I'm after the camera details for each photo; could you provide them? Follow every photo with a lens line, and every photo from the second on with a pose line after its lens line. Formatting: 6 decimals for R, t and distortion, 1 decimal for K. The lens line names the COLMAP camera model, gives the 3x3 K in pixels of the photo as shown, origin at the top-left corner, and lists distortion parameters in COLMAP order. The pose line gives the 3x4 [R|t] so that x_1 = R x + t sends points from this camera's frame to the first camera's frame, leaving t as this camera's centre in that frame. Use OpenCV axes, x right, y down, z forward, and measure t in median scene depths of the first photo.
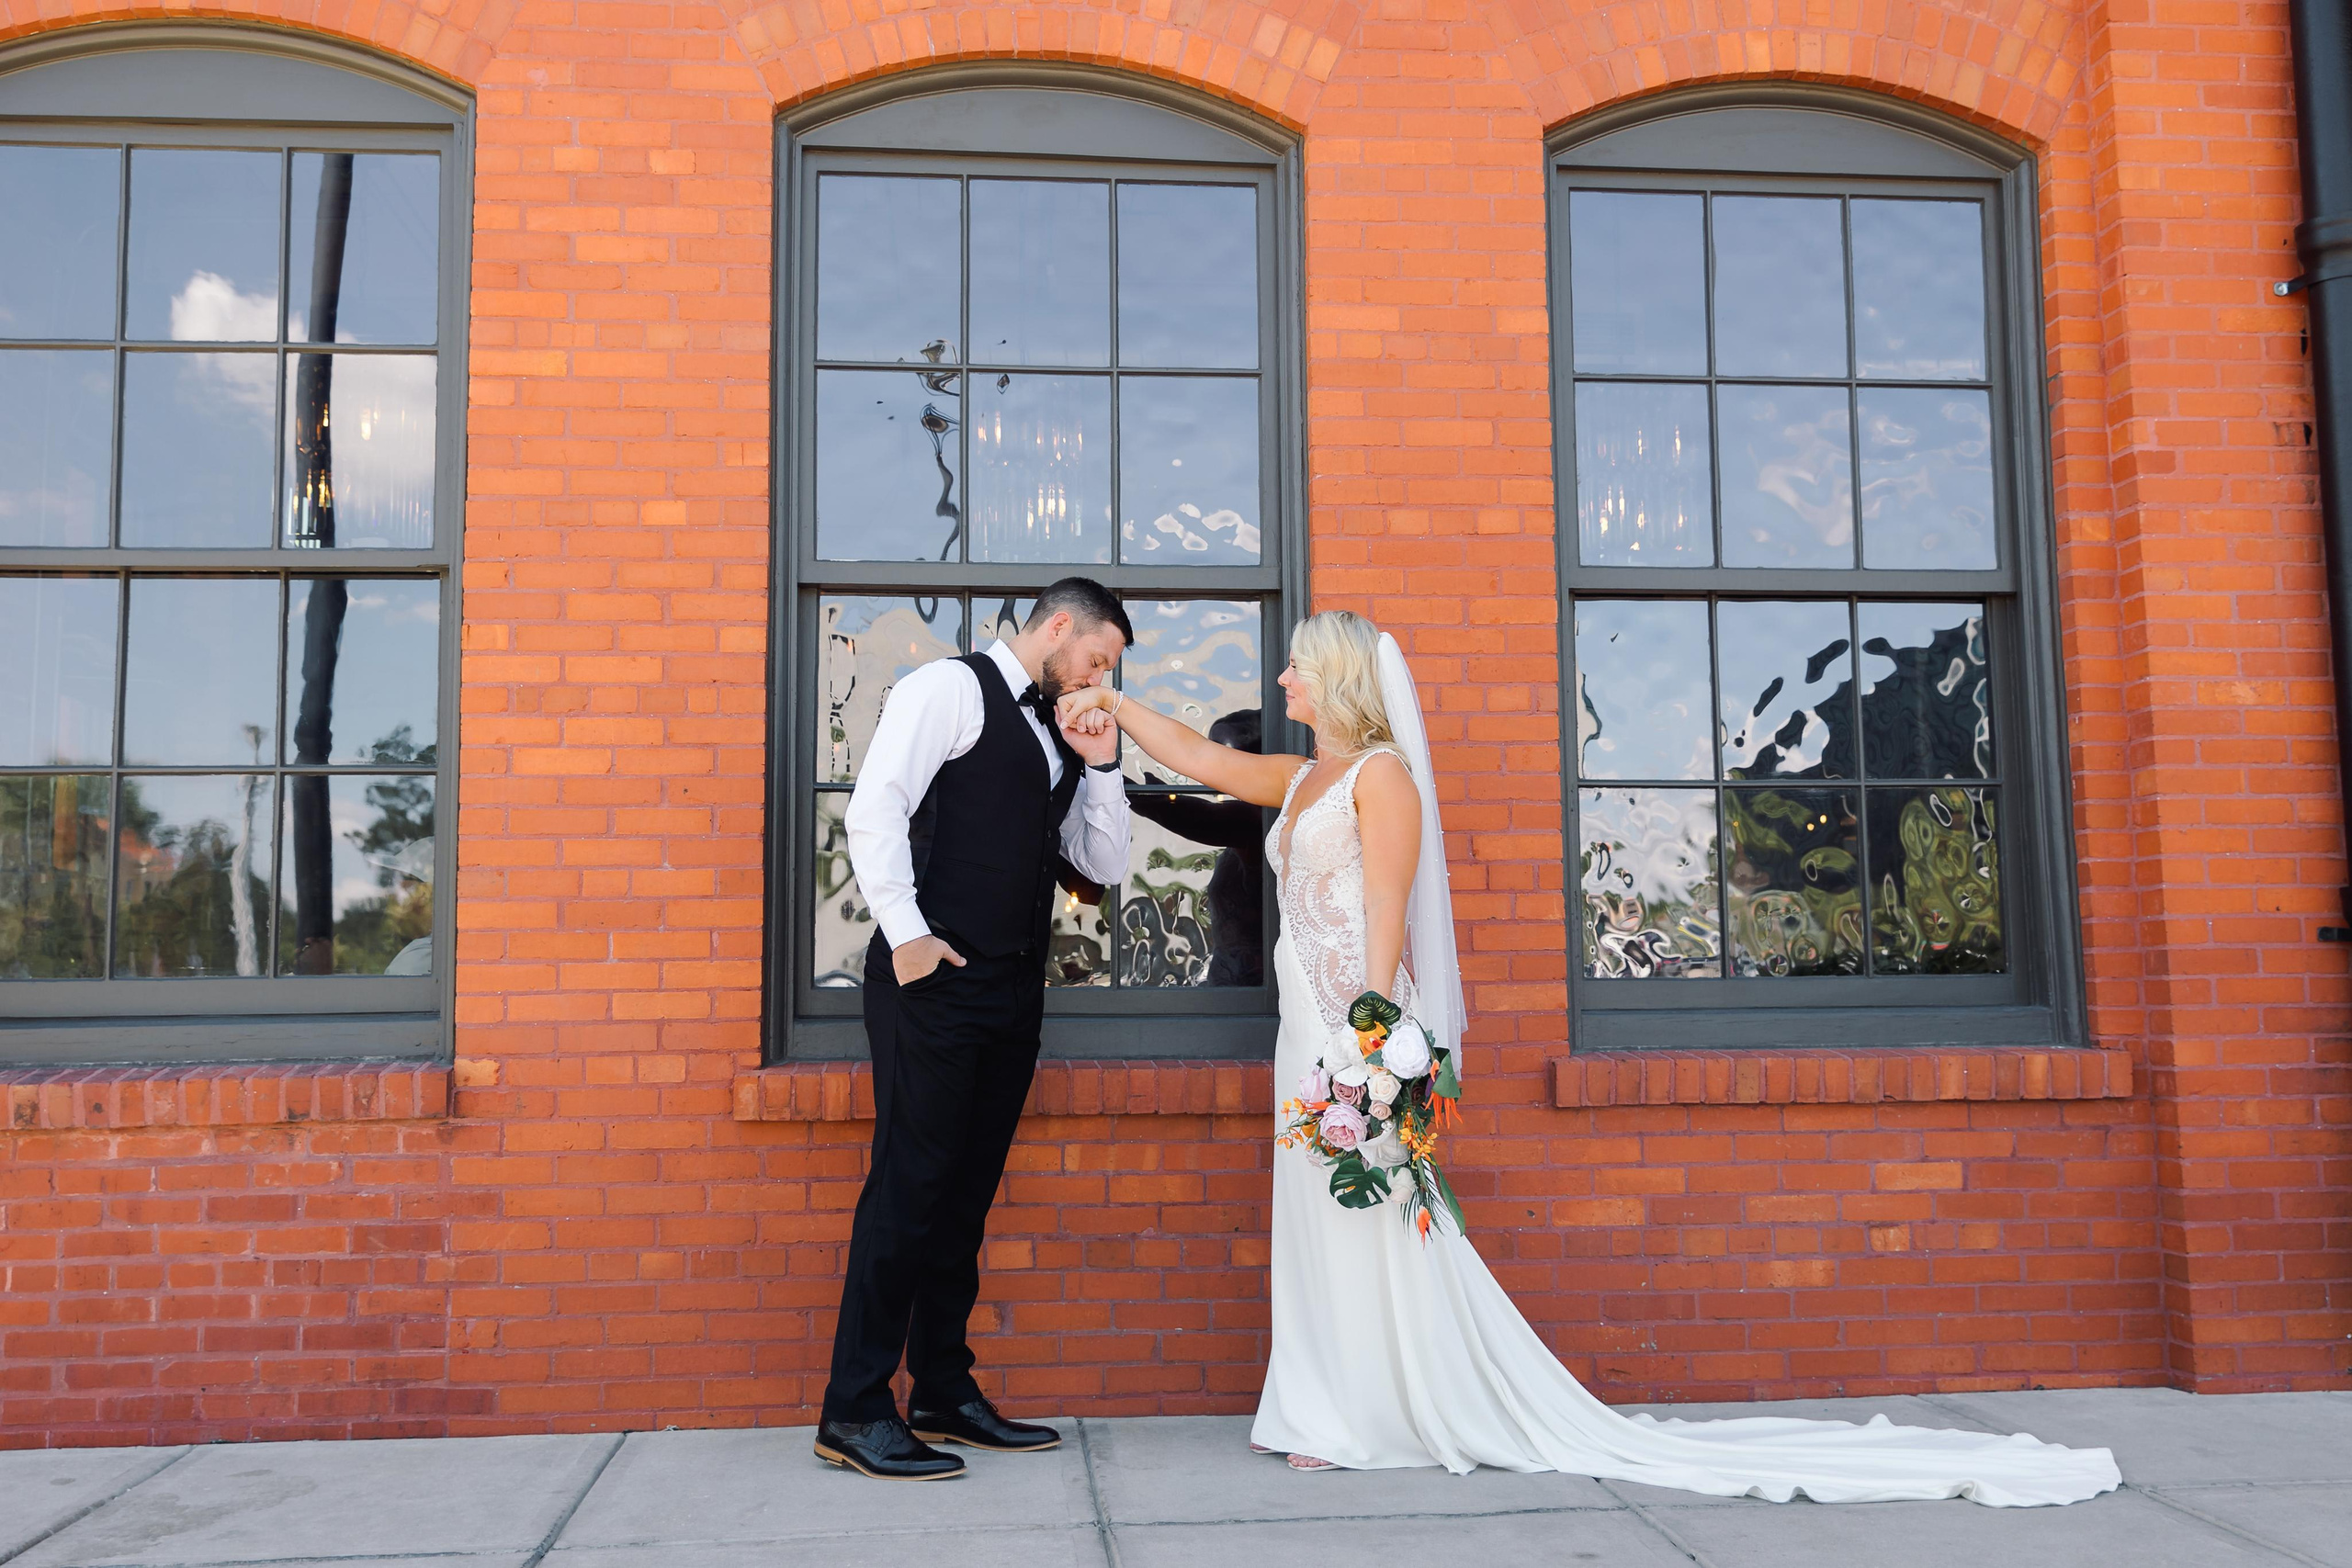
lens RADIAL K [[2257.1, 0, 1157.2], [0, 2257.1, 775.5], [0, 0, 1]] dist [0.022151, 0.000000]
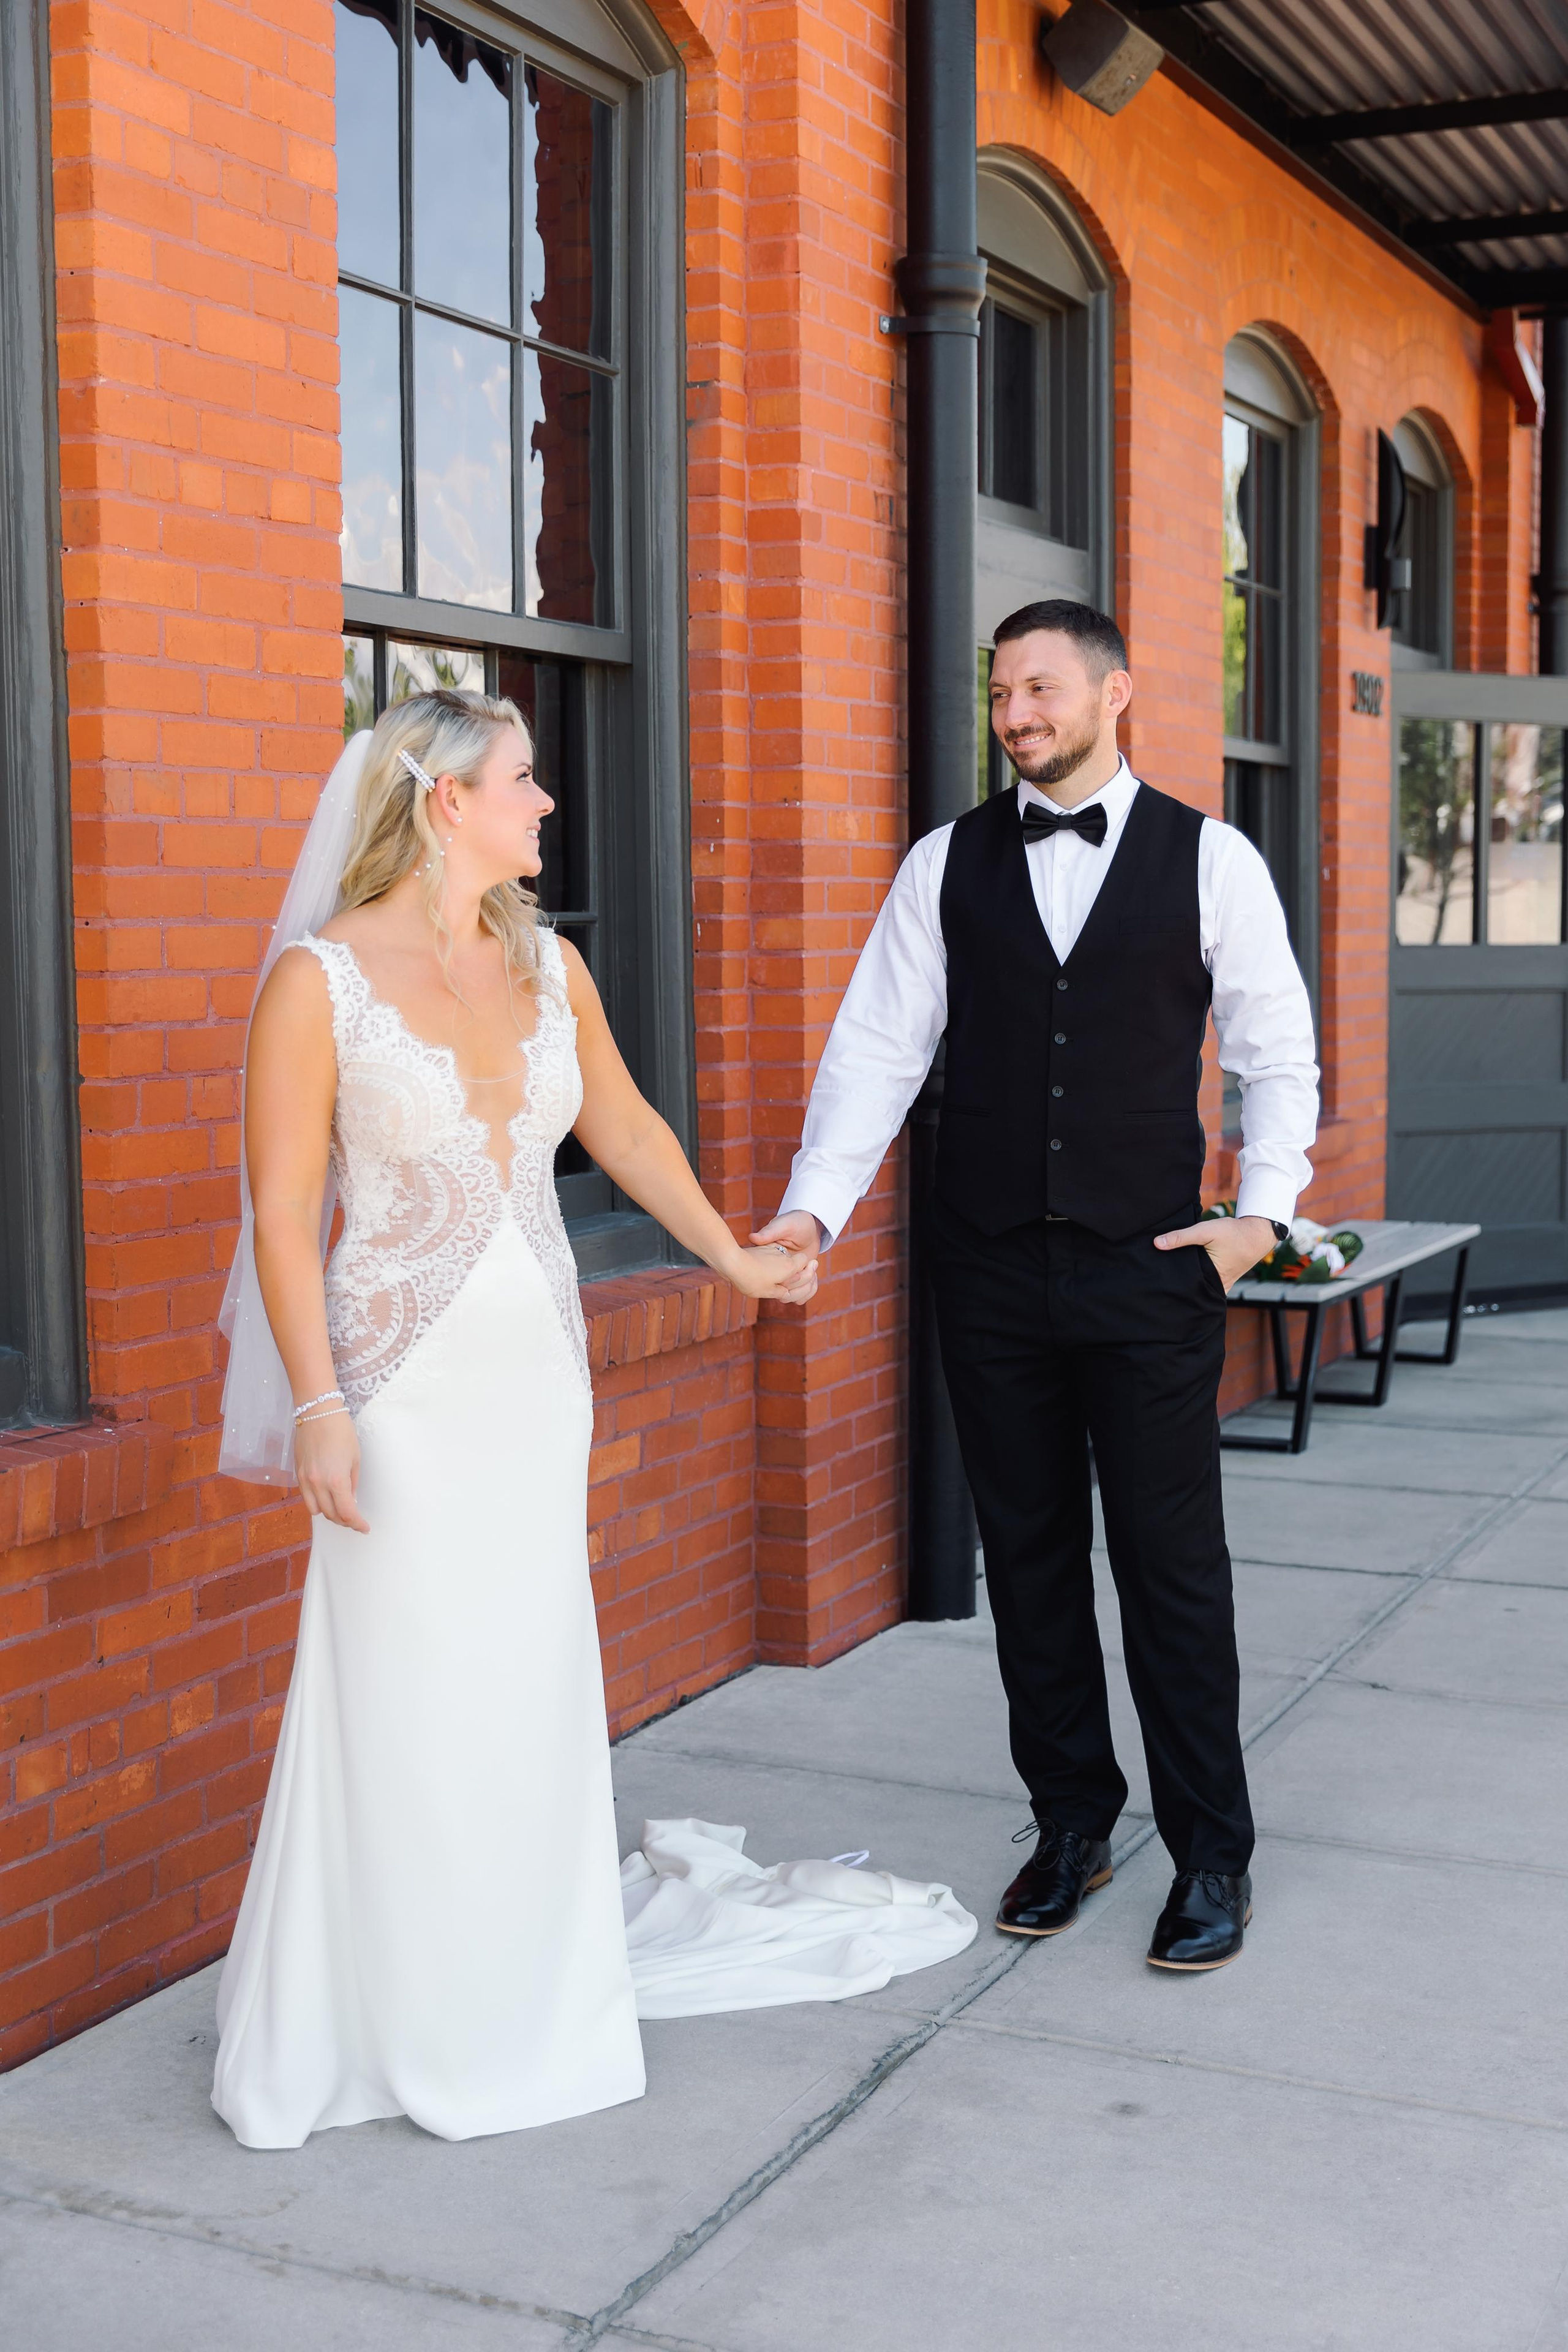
lens RADIAL K [[3052.2, 0, 790.0], [0, 3052.2, 1164.3], [0, 0, 1]] dist [-0.026158, 0.000000]
pose [[0.499205, -0.064259, 0.864098, -0.500790], [-0.090880, 0.987863, 0.125966, -0.052527], [-0.861705, -0.141412, 0.487306, 0.468452]]
